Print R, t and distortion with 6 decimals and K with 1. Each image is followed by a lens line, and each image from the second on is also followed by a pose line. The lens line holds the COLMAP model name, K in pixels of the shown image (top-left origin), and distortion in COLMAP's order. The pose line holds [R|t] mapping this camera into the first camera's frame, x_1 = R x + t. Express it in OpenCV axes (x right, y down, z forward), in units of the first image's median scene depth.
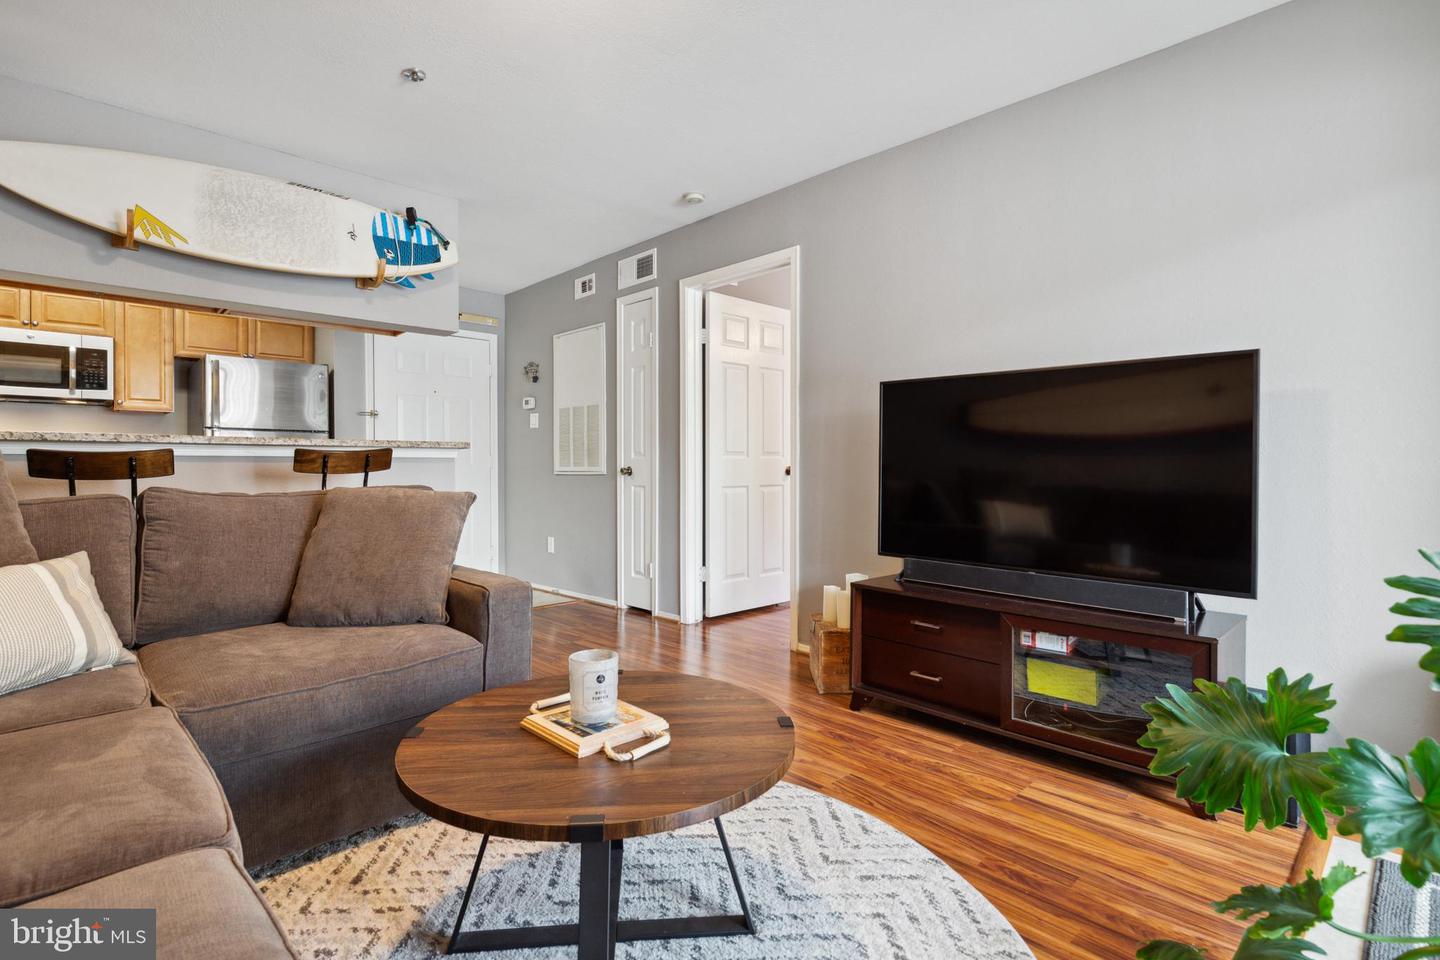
lens RADIAL K [[683.8, 0, 719.7], [0, 683.8, 457.2], [0, 0, 1]] dist [0.001386, 0.000182]
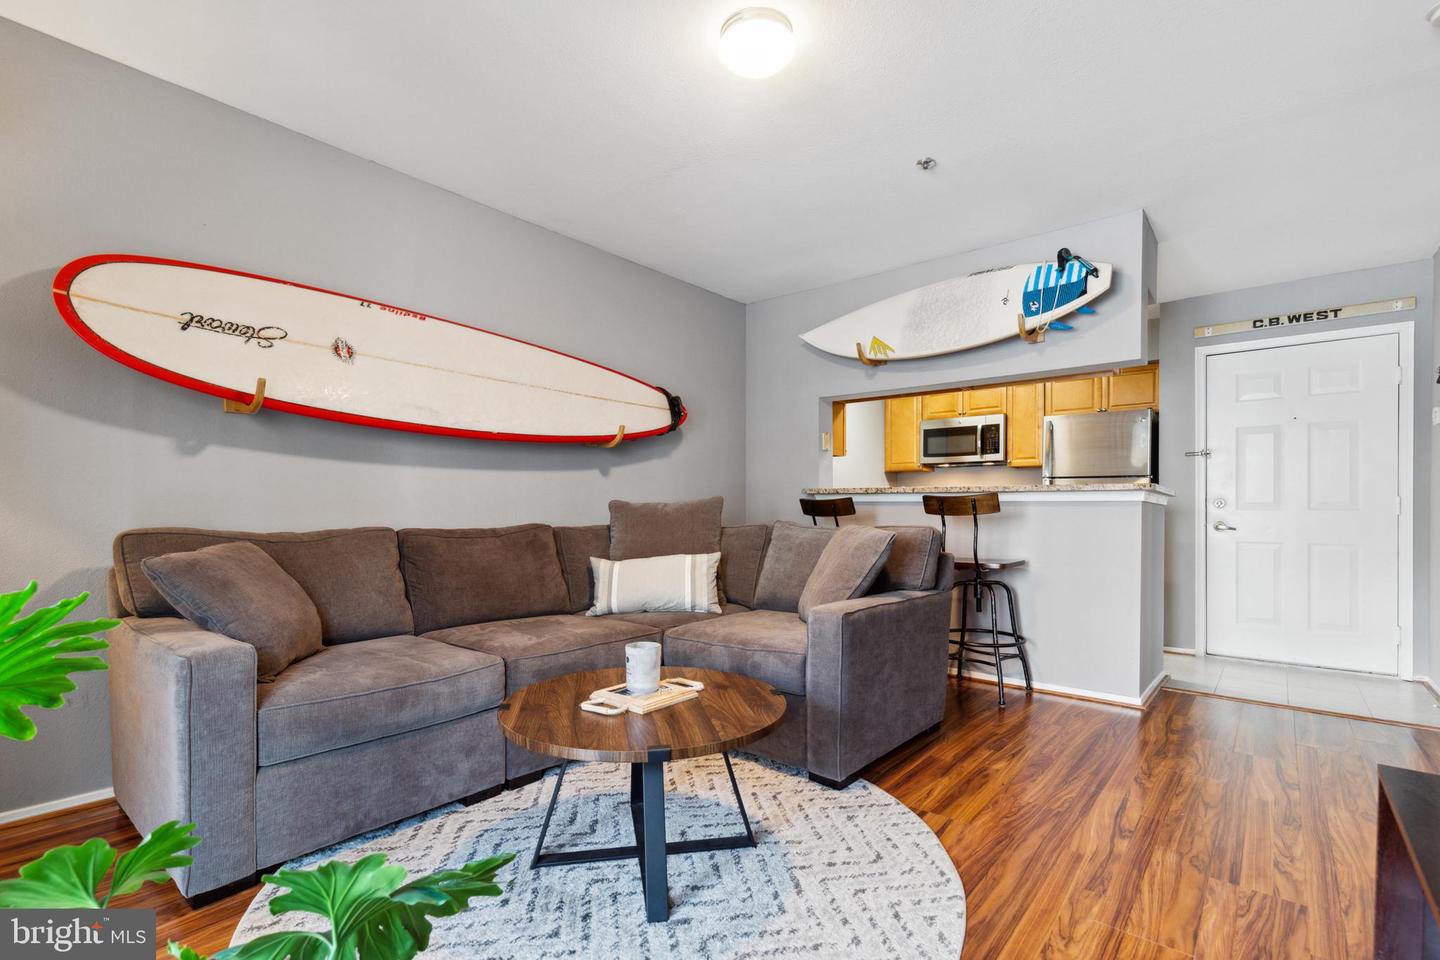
lens RADIAL K [[672.3, 0, 727.2], [0, 672.3, 510.1], [0, 0, 1]] dist [0.002320, 0.000290]
pose [[0.104376, 0.003718, -0.994531, 0.492705], [0.007173, 0.999964, 0.004491, 0.005816], [0.994512, -0.007603, 0.104346, 0.430633]]
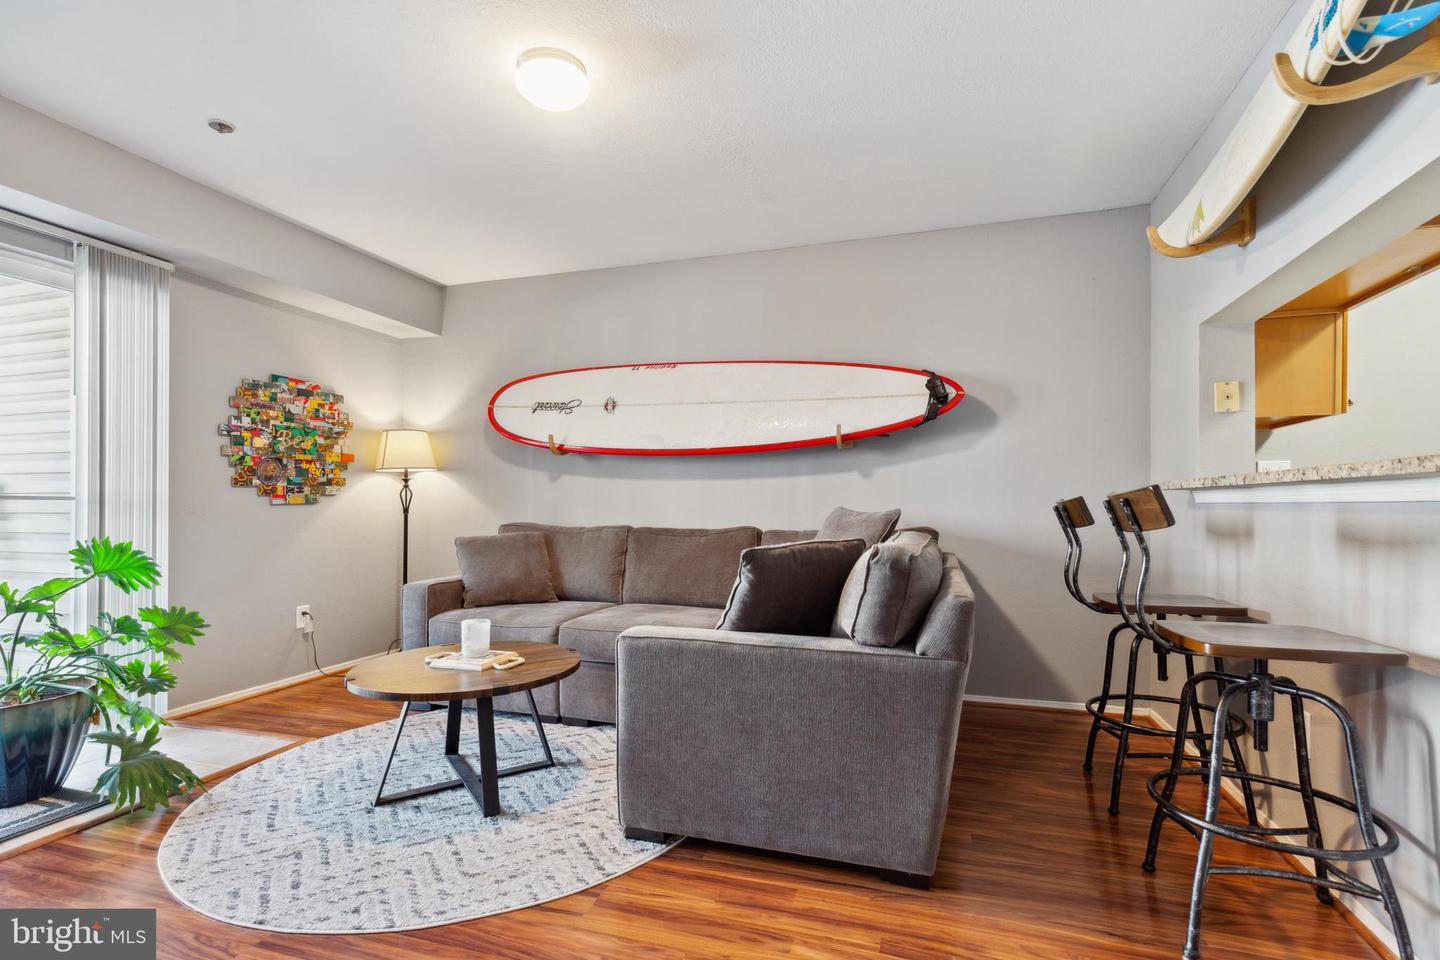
lens RADIAL K [[672.3, 0, 727.2], [0, 672.3, 510.1], [0, 0, 1]] dist [0.002320, 0.000290]
pose [[-0.880458, 0.002365, -0.474119, 0.027532], [0.004520, 0.999984, -0.003406, 0.004519], [0.474103, -0.005141, -0.880454, 1.191341]]
